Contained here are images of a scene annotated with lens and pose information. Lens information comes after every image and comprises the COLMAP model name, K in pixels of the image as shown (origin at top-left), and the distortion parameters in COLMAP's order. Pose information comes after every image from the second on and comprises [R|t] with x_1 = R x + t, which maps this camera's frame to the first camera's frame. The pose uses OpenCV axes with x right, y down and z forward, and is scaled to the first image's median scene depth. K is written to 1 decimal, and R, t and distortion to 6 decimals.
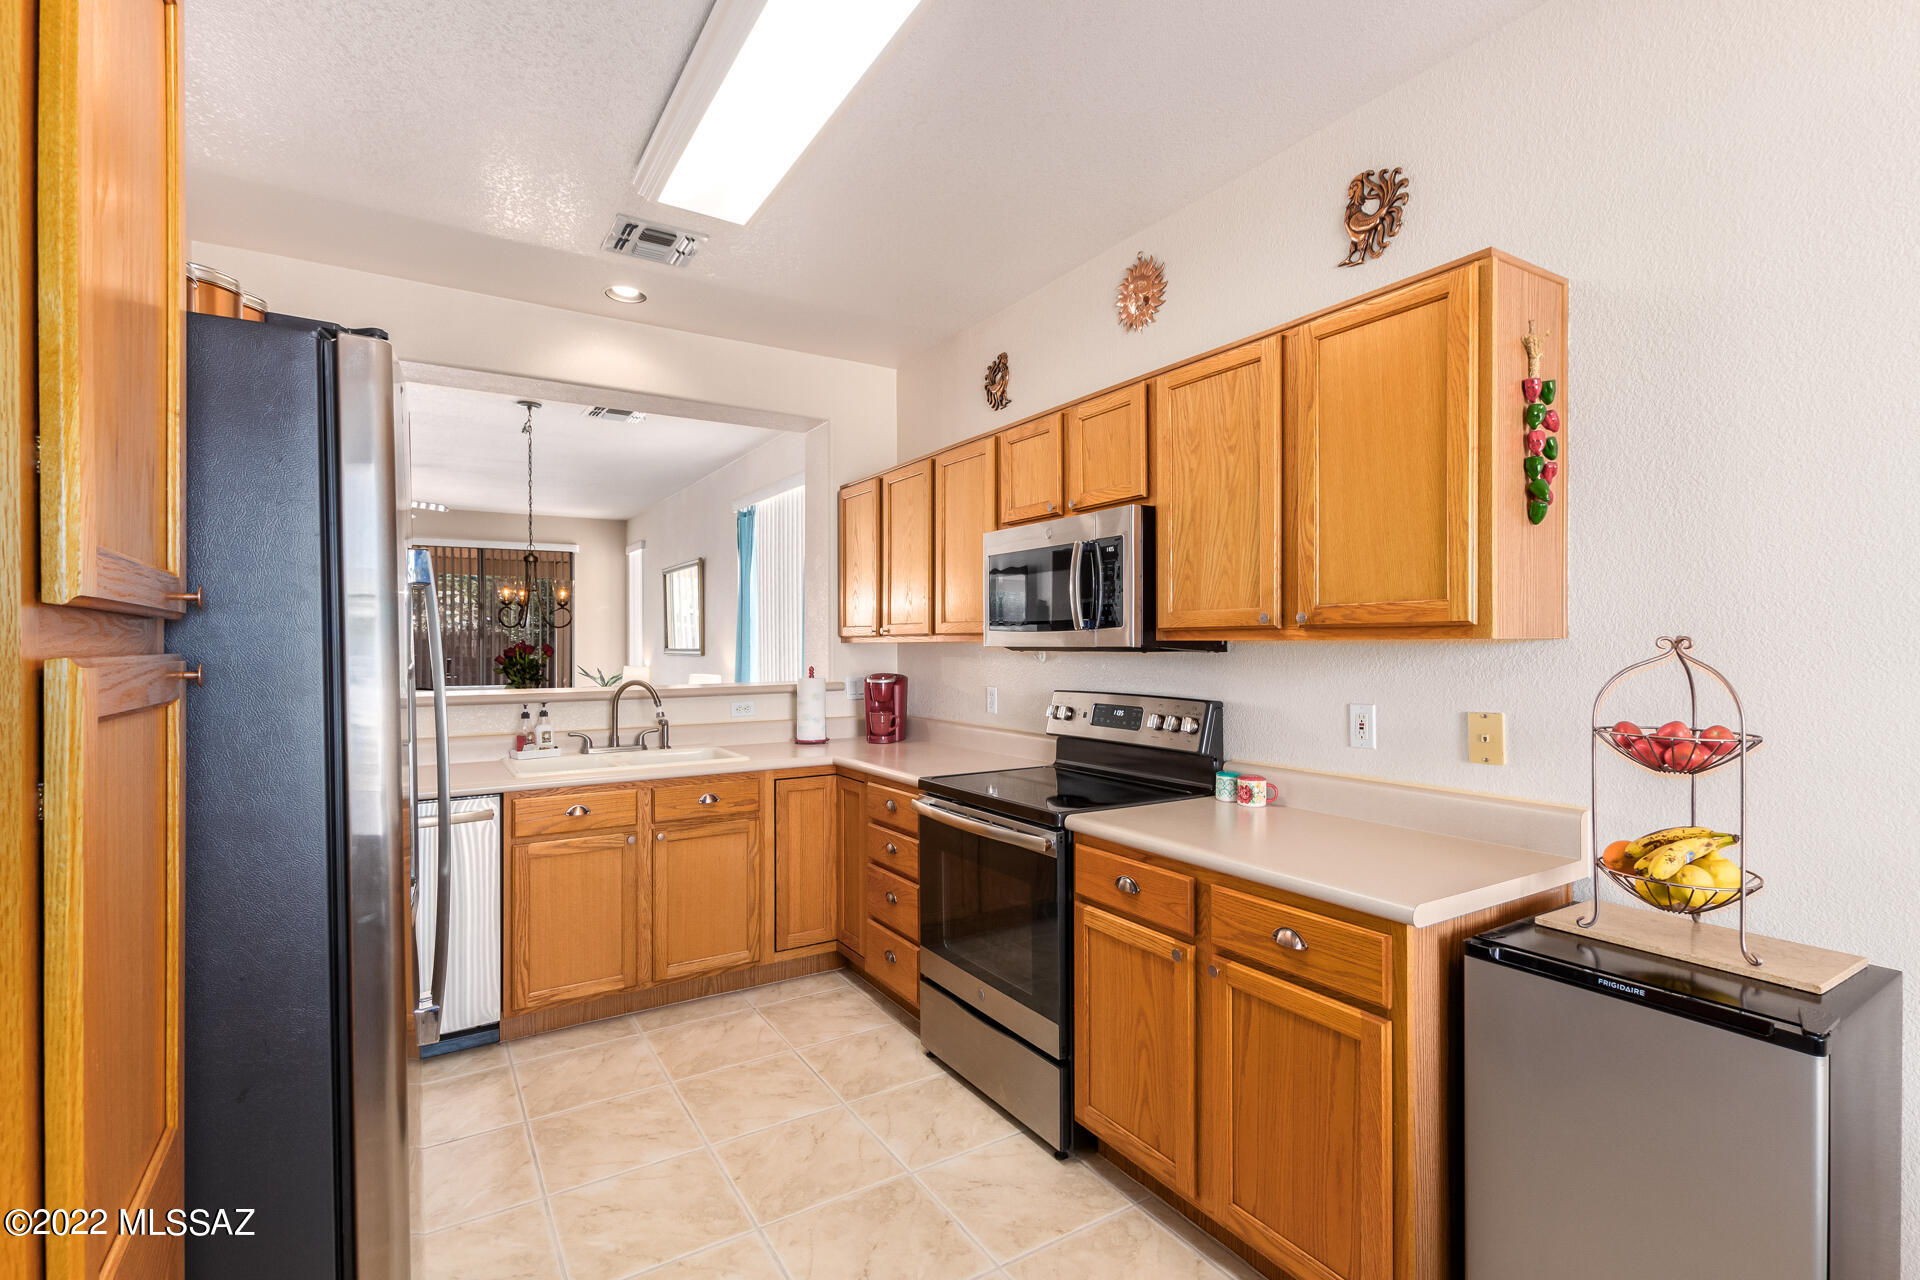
lens RADIAL K [[890.3, 0, 960.1], [0, 890.3, 644.2], [0, 0, 1]] dist [0.017258, 0.000136]
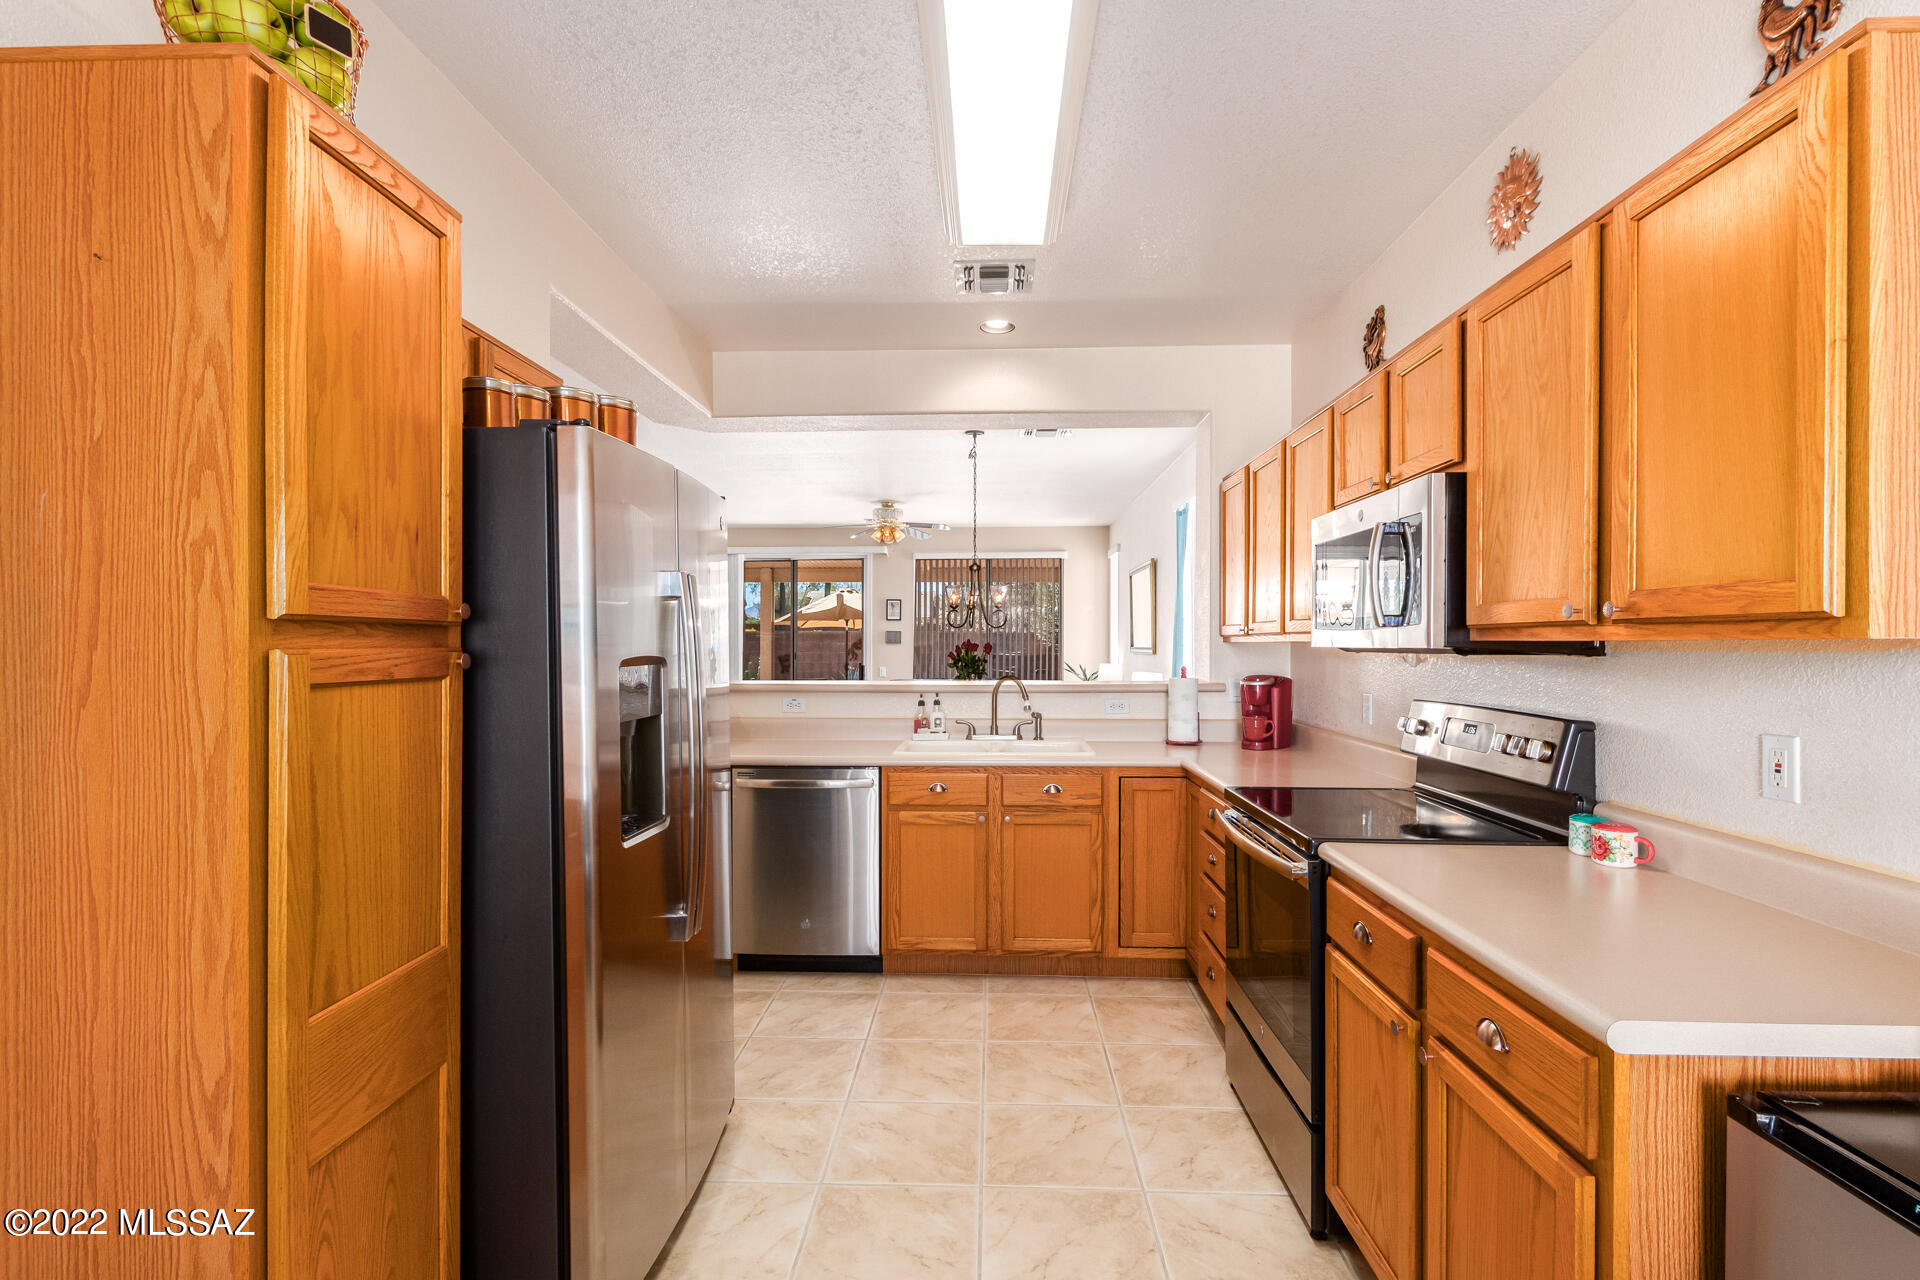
lens RADIAL K [[892.7, 0, 954.6], [0, 892.7, 644.6], [0, 0, 1]] dist [0.007136, 0.000038]
pose [[0.825537, 0.004883, -0.564327, 0.240810], [-0.003763, 0.999988, 0.003148, -0.000972], [0.564335, -0.000475, 0.825546, 0.065964]]
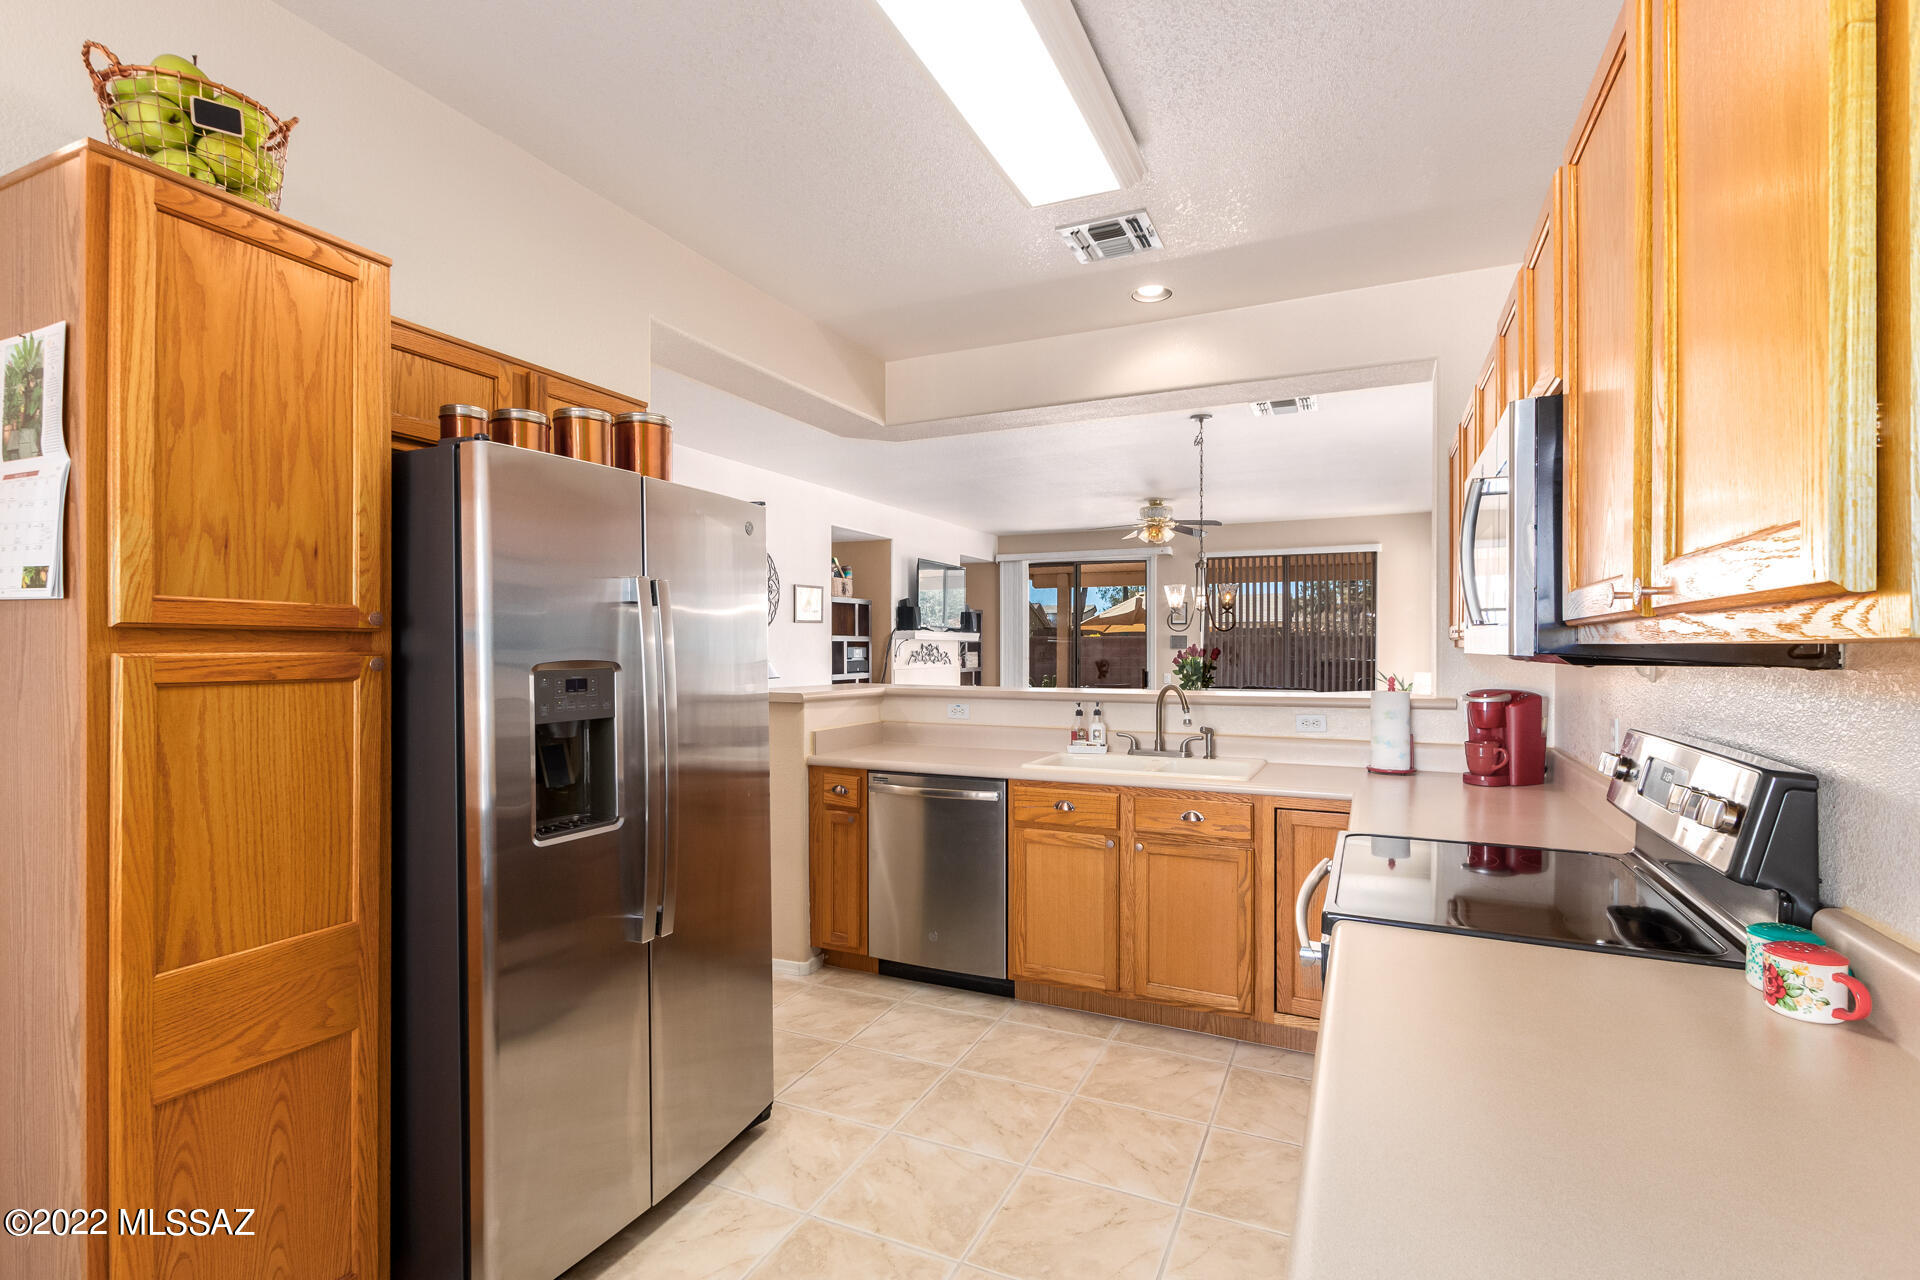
lens RADIAL K [[886.3, 0, 955.2], [0, 886.3, 646.7], [0, 0, 1]] dist [0.009045, -0.000807]
pose [[0.542776, 0.002057, -0.839875, 0.385640], [-0.002695, 0.999996, 0.000708, -0.001132], [0.839873, 0.001879, 0.542779, 0.330468]]
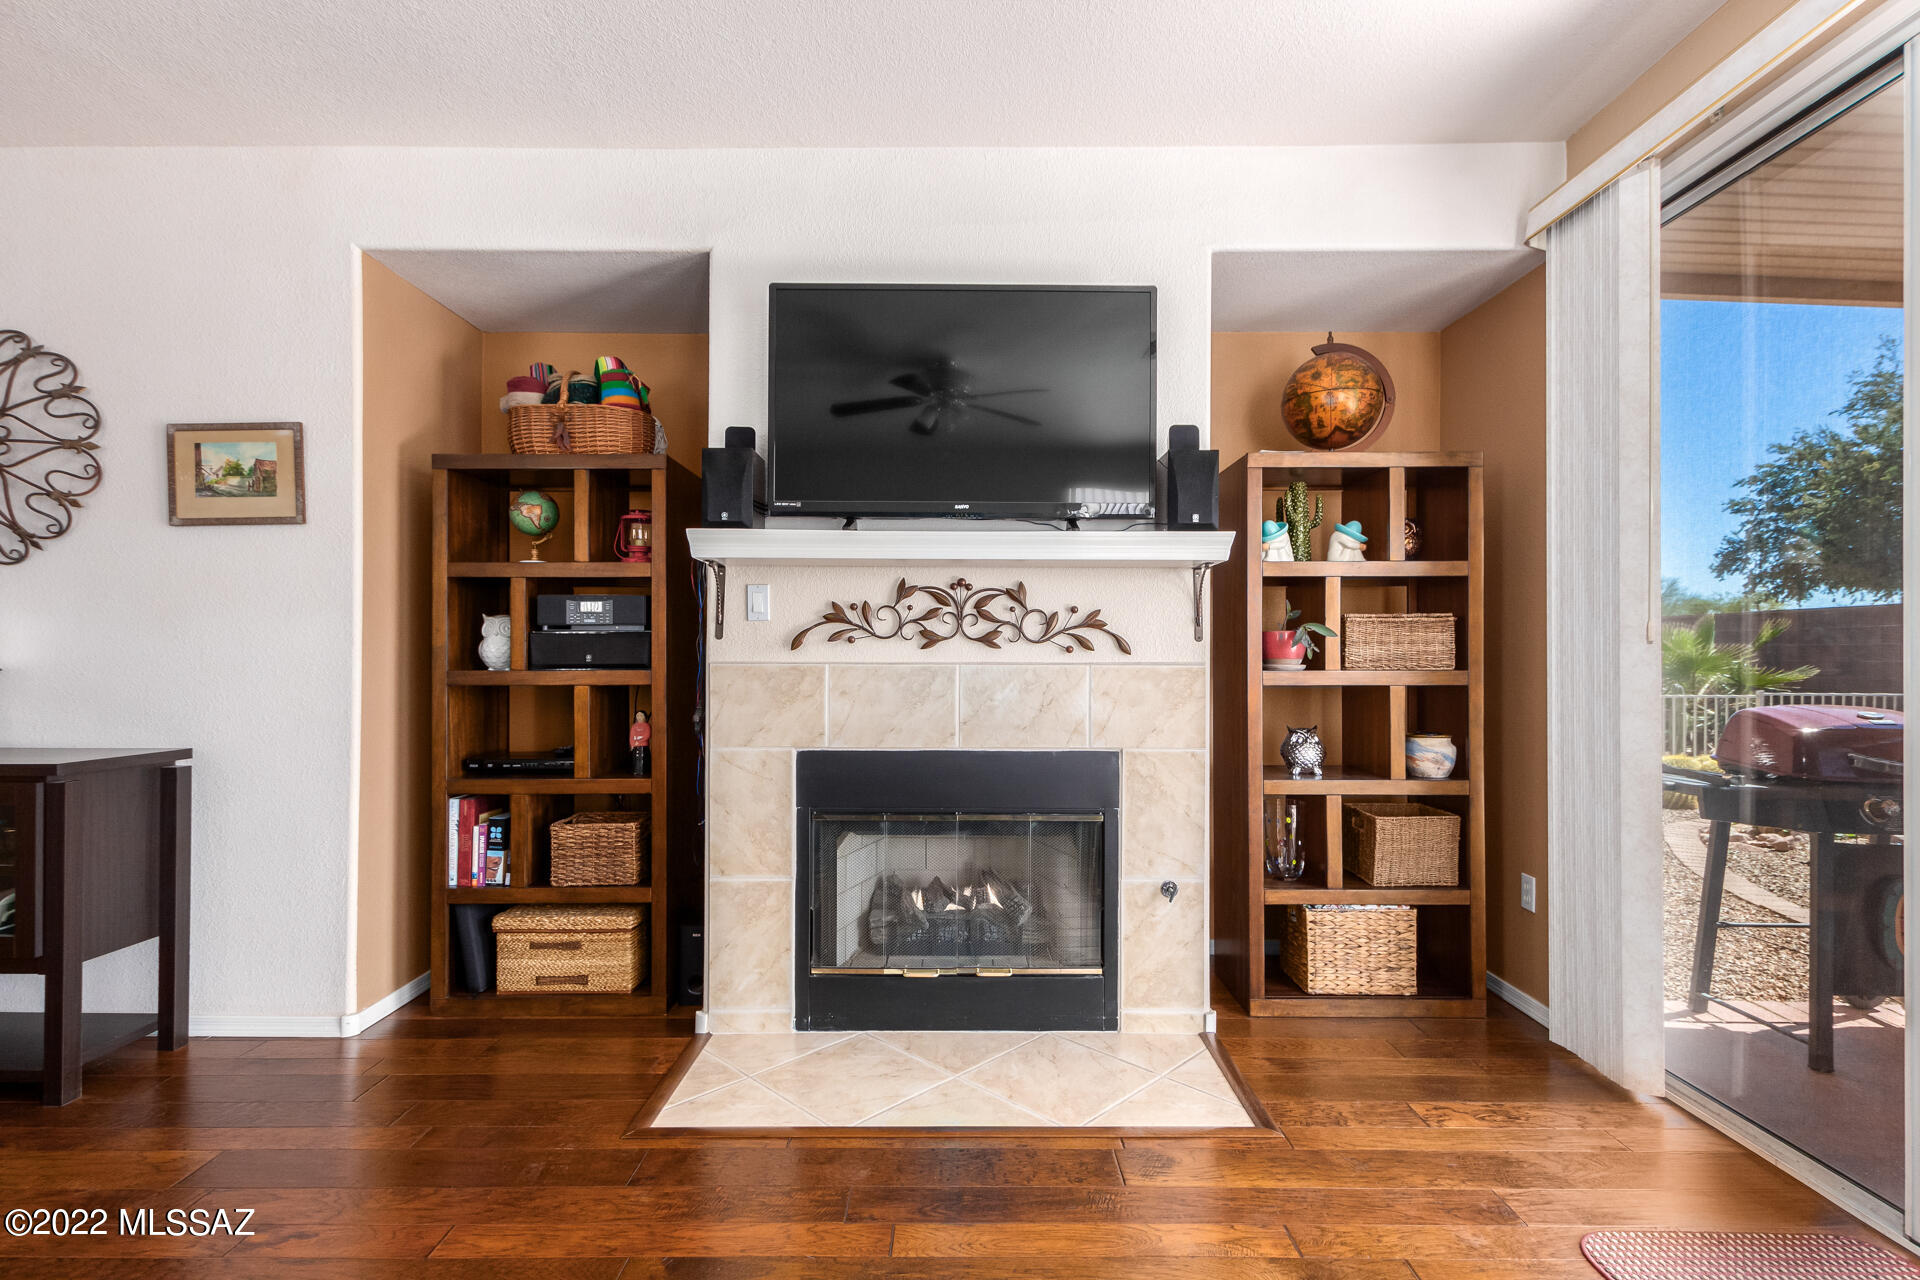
lens RADIAL K [[886.3, 0, 955.2], [0, 886.3, 646.7], [0, 0, 1]] dist [0.009045, -0.000807]
pose [[-0.528995, 0.009624, -0.848570, -1.397844], [0.009510, 0.999940, 0.005413, 0.054113], [0.848571, -0.005207, -0.529055, 2.305121]]
